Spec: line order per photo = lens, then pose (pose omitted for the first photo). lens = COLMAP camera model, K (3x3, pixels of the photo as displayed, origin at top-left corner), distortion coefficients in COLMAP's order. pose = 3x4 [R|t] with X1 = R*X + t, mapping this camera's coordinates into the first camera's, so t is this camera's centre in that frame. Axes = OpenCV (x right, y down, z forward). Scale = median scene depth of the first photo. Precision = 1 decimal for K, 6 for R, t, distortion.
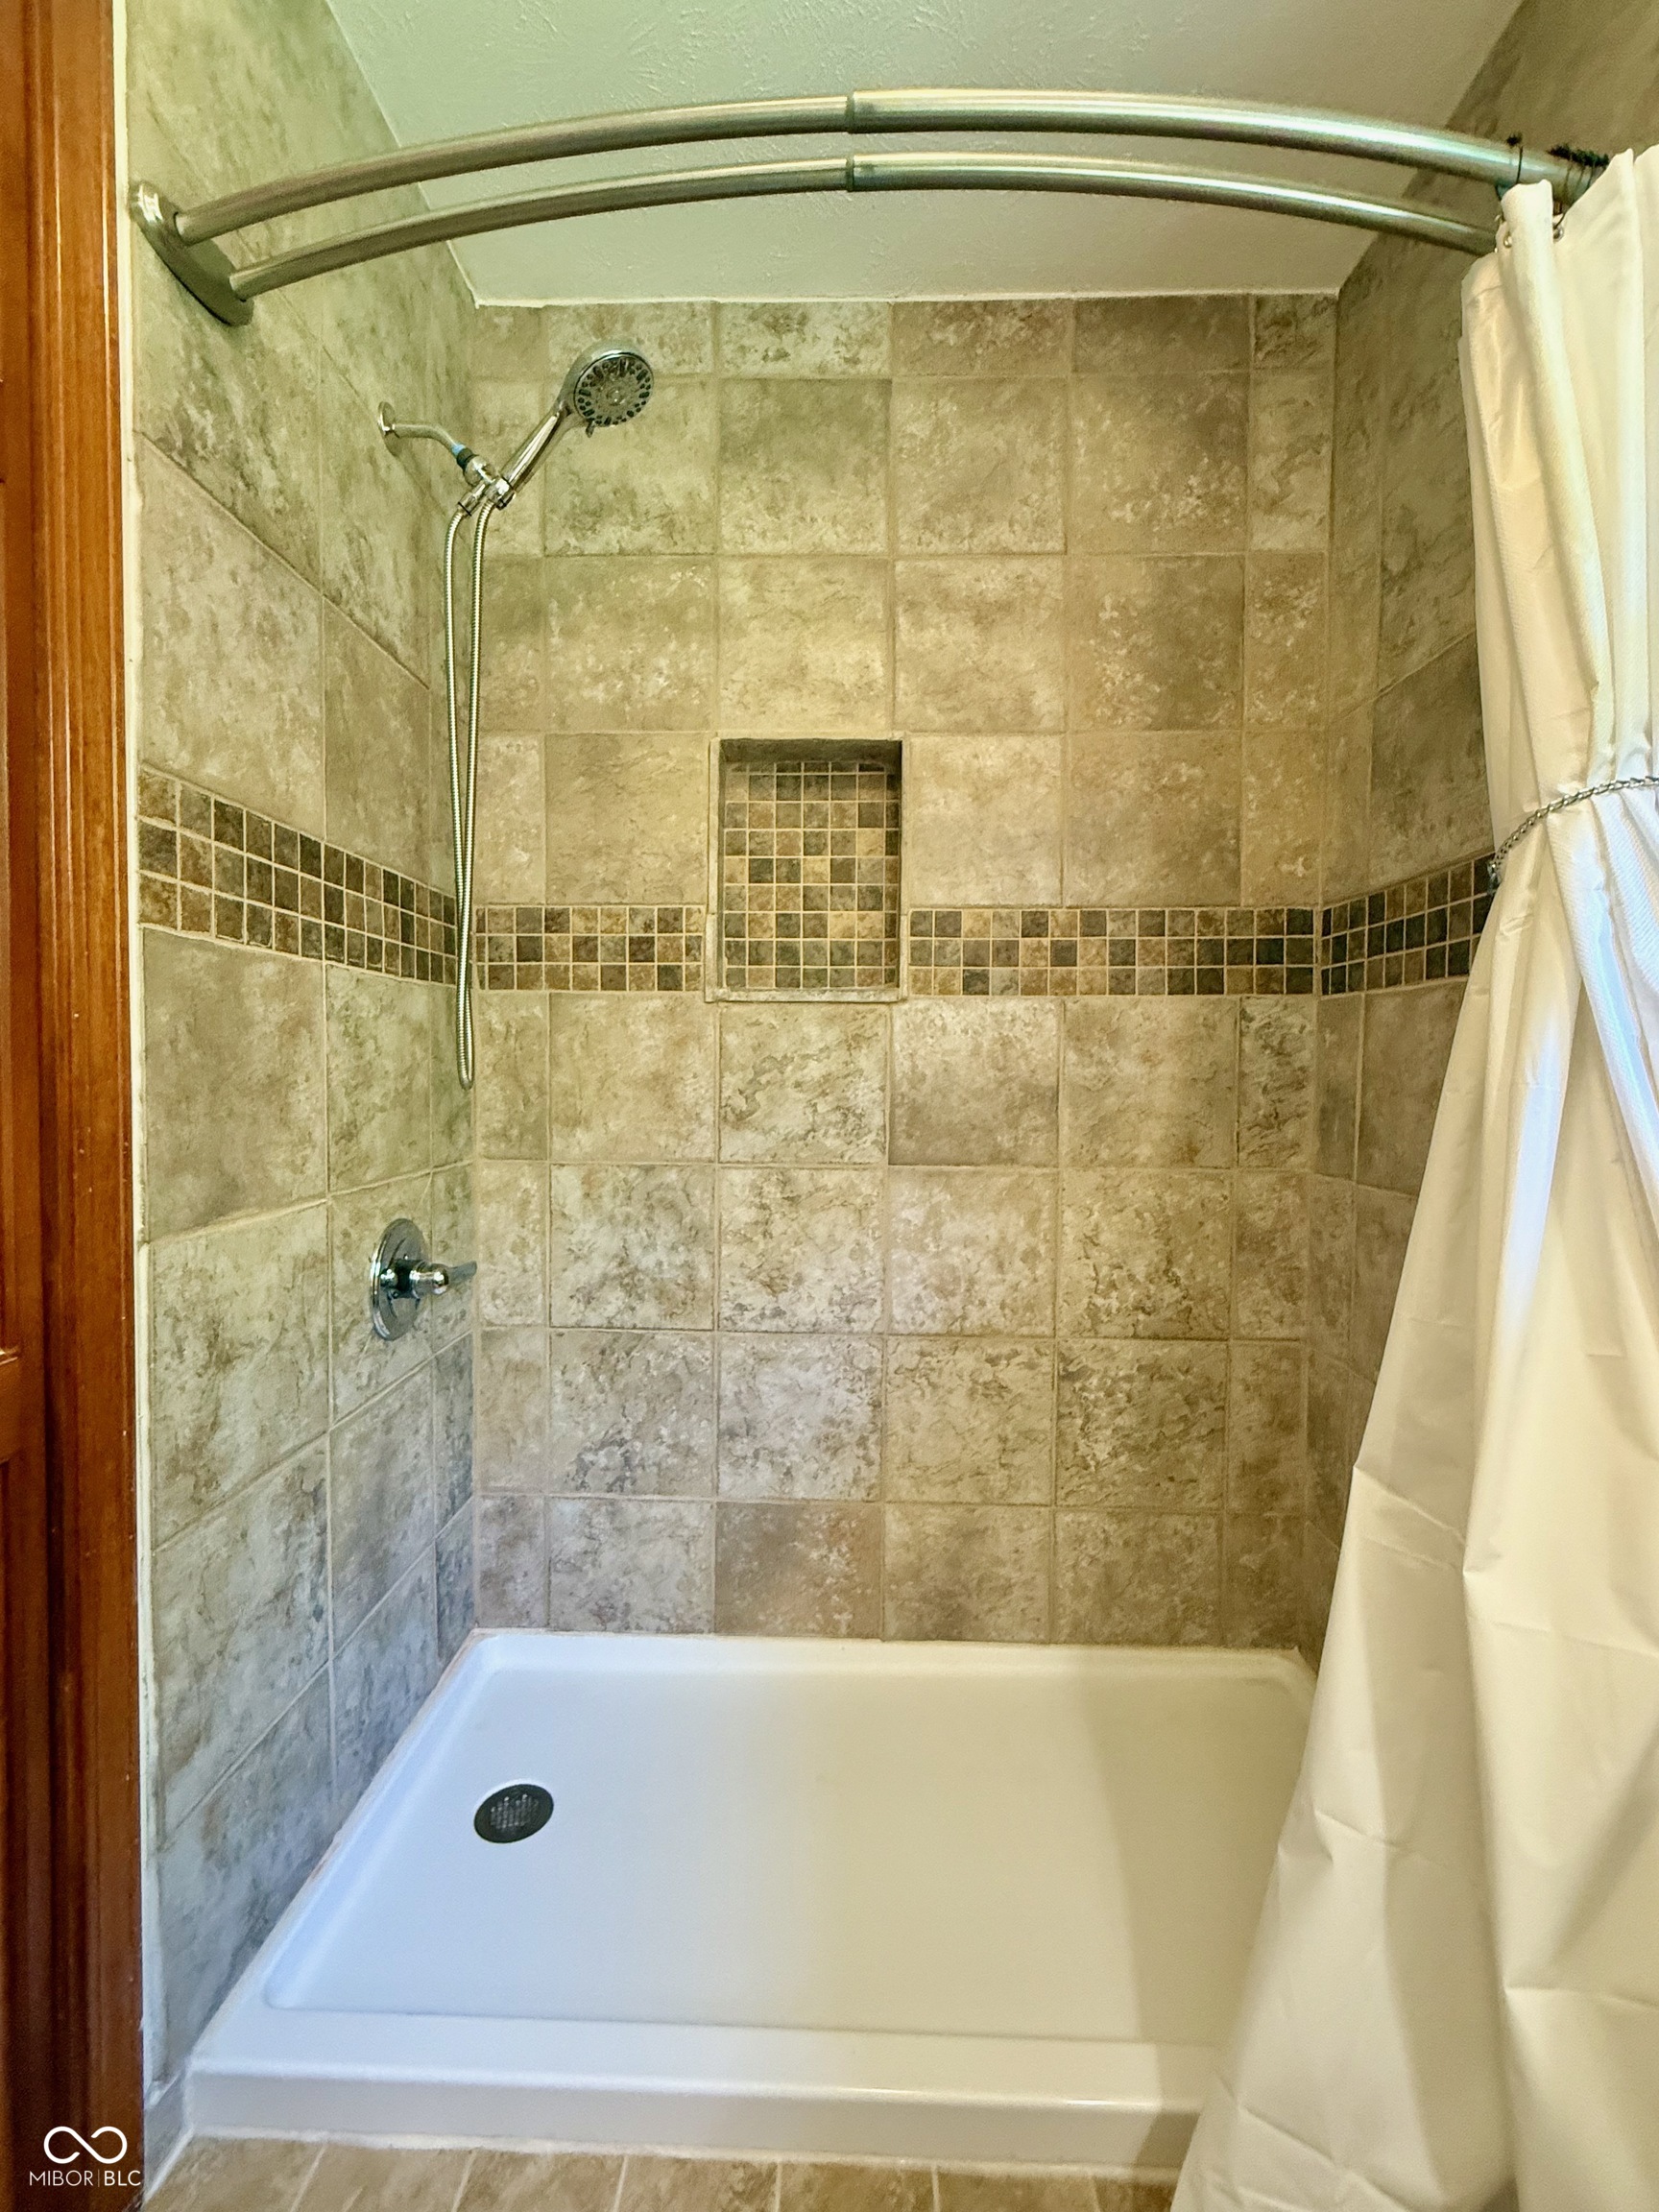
lens RADIAL K [[888.0, 0, 831.5], [0, 888.0, 1104.6], [0, 0, 1]] dist [-0.000198, -0.000001]
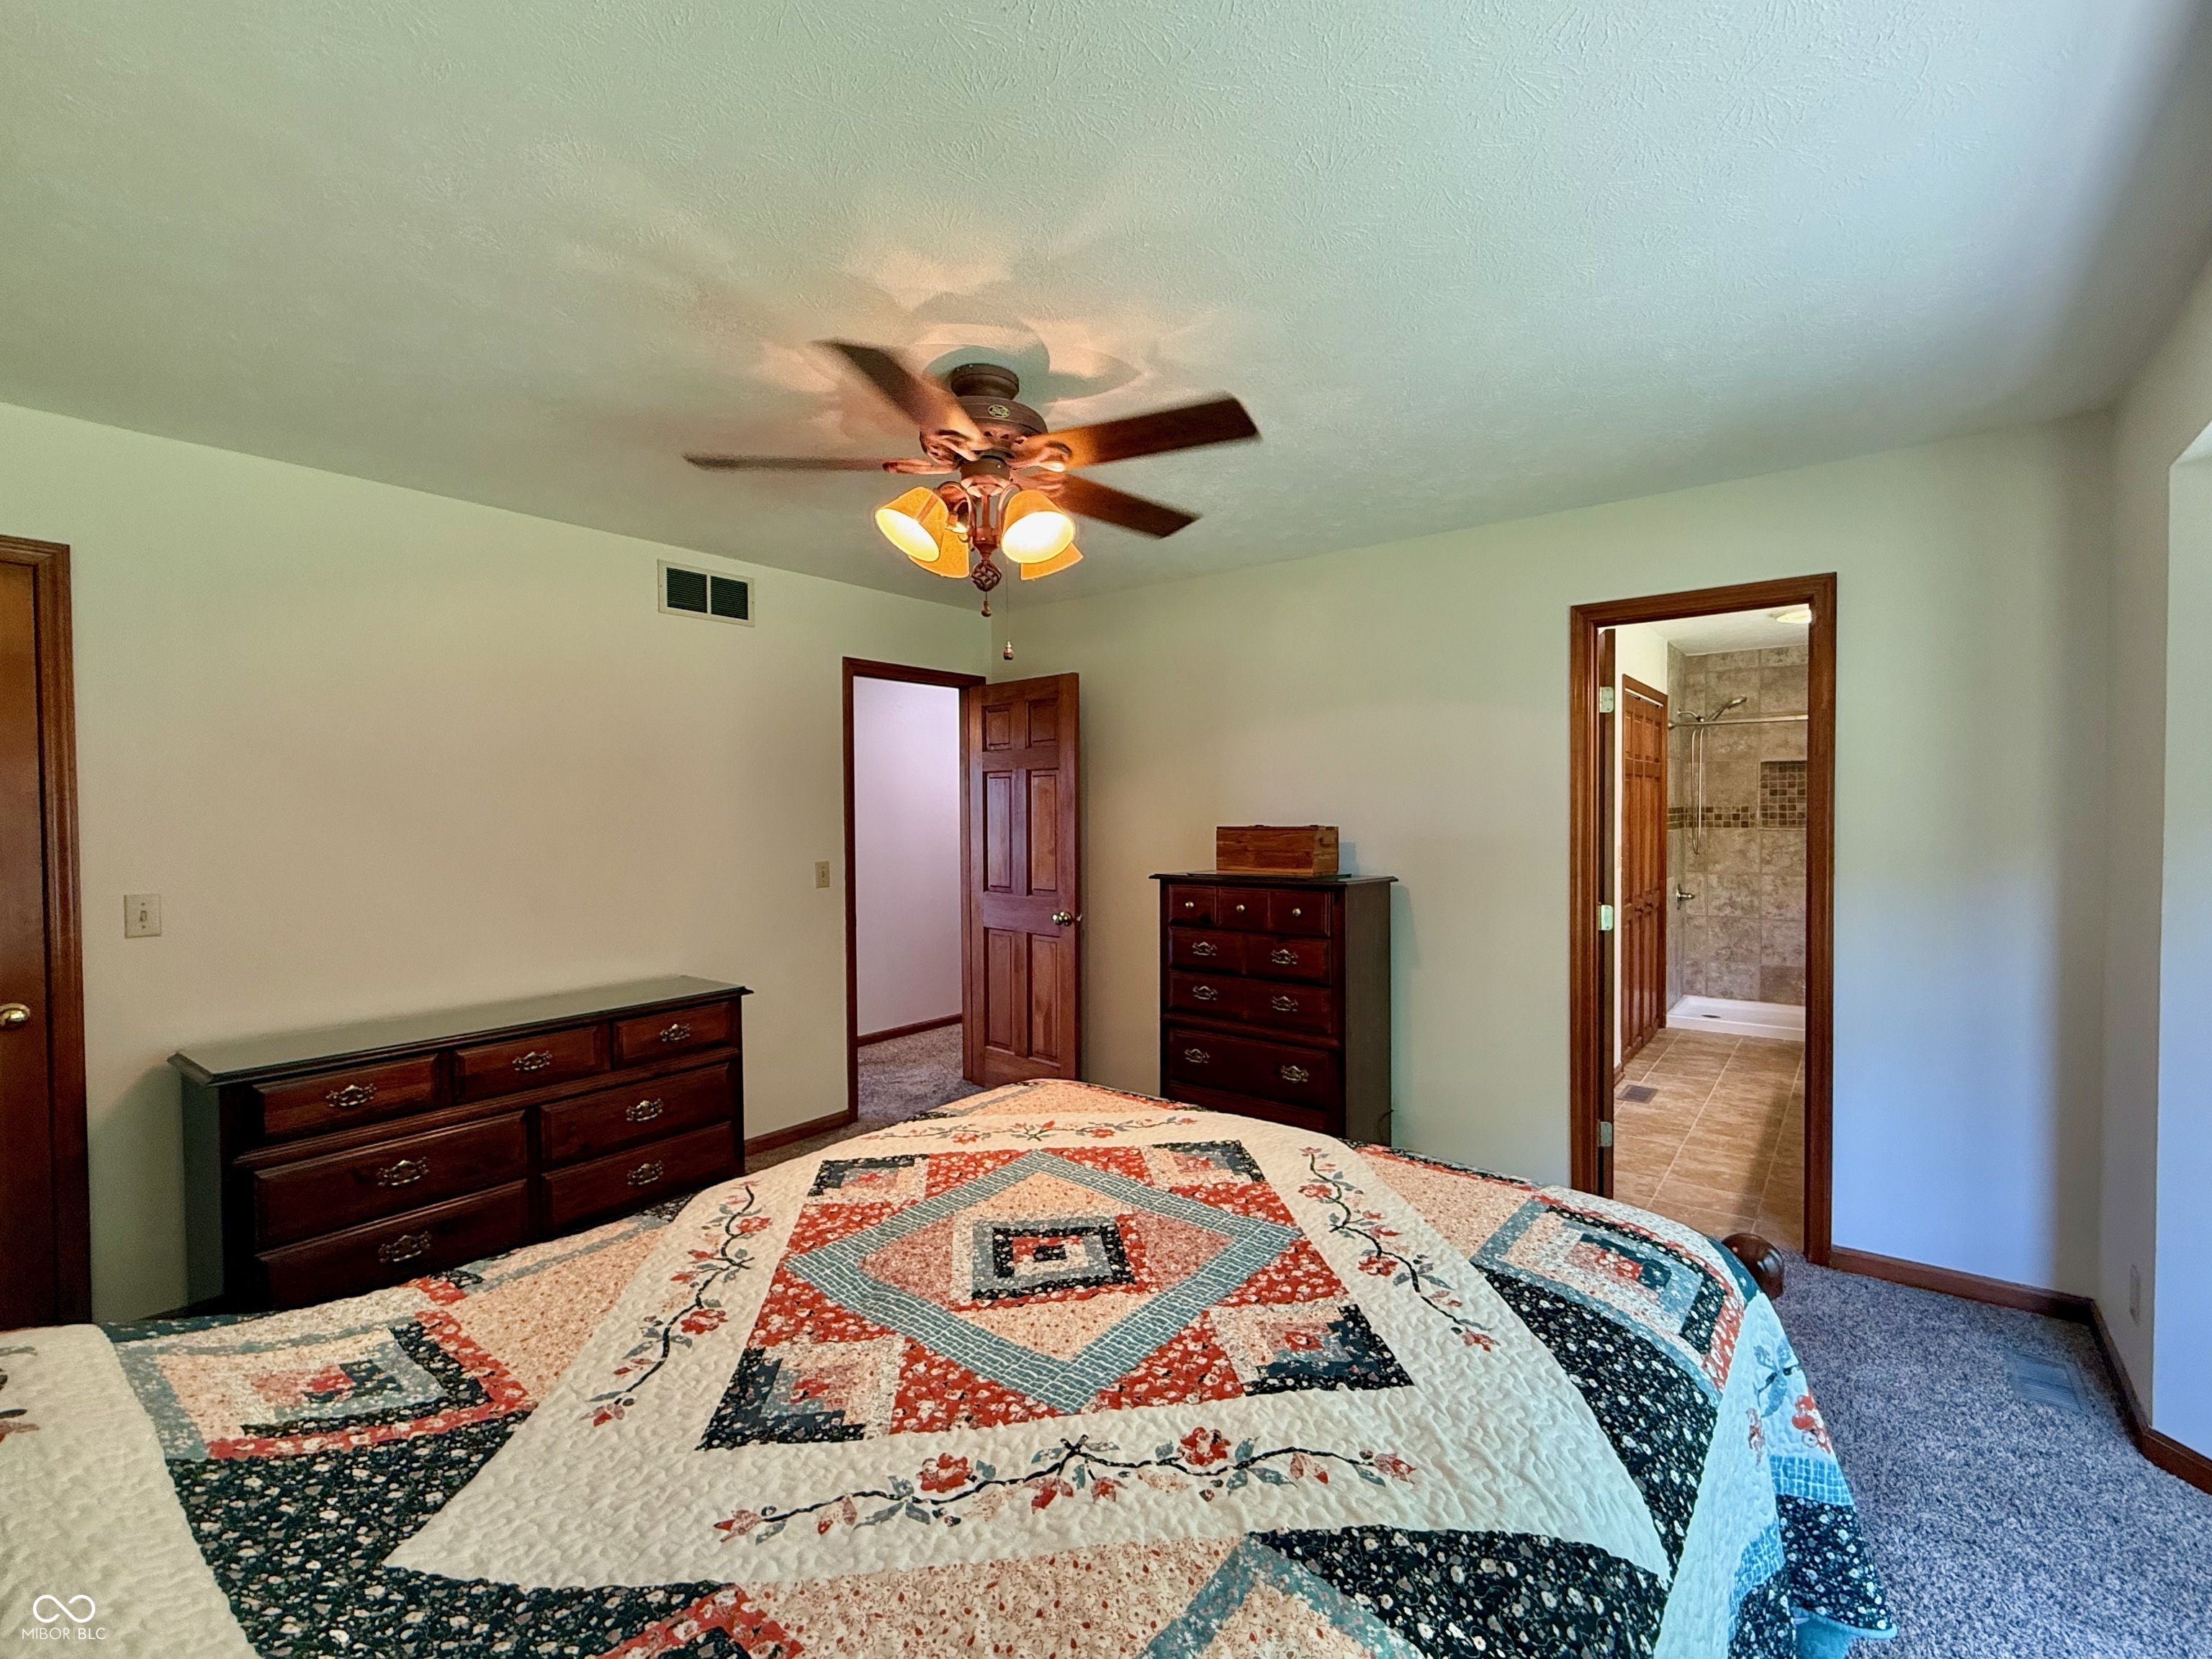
lens RADIAL K [[965.8, 0, 1111.8], [0, 965.8, 829.4], [0, 0, 1]] dist [-0.002737, -0.000128]
pose [[0.796464, -0.005715, -0.604659, 0.150684], [-0.004051, 0.999882, -0.014787, -0.049331], [0.604673, 0.014227, 0.796347, -3.856376]]
